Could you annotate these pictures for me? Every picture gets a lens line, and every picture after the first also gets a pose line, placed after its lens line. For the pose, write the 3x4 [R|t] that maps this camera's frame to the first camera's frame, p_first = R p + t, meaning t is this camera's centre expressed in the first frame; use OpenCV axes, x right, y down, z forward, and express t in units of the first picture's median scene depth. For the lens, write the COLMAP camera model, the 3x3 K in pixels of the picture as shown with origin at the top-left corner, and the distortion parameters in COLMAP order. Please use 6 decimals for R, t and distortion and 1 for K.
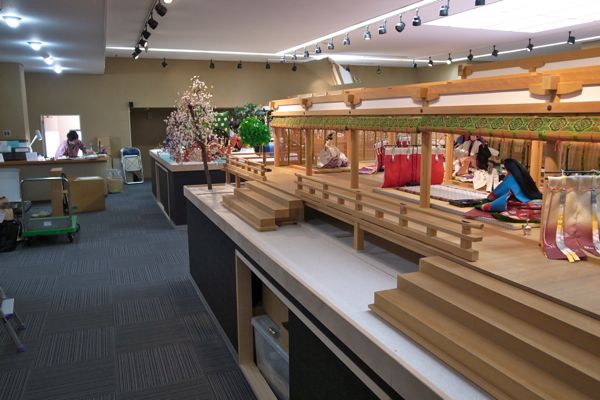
lens RADIAL K [[490.5, 0, 302.1], [0, 490.5, 198.3], [0, 0, 1]] dist [-0.054364, 0.051380]
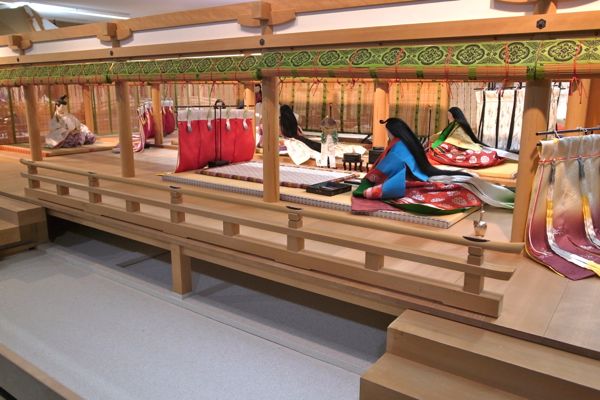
lens RADIAL K [[490.5, 0, 302.1], [0, 490.5, 198.3], [0, 0, 1]] dist [-0.054364, 0.051380]
pose [[0.846429, -0.107679, 0.521500, -0.043796], [0.078960, 0.993895, 0.077062, -0.029829], [-0.526614, -0.024050, 0.849764, 0.441146]]
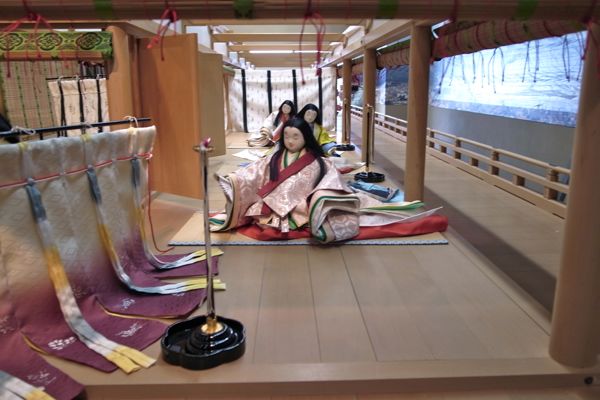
lens RADIAL K [[490.5, 0, 302.1], [0, 490.5, 198.3], [0, 0, 1]] dist [-0.054364, 0.051380]
pose [[0.349154, -0.205052, 0.914355, 0.235111], [0.155191, 0.974943, 0.159379, -0.022186], [-0.924125, 0.086252, 0.372228, 0.469184]]
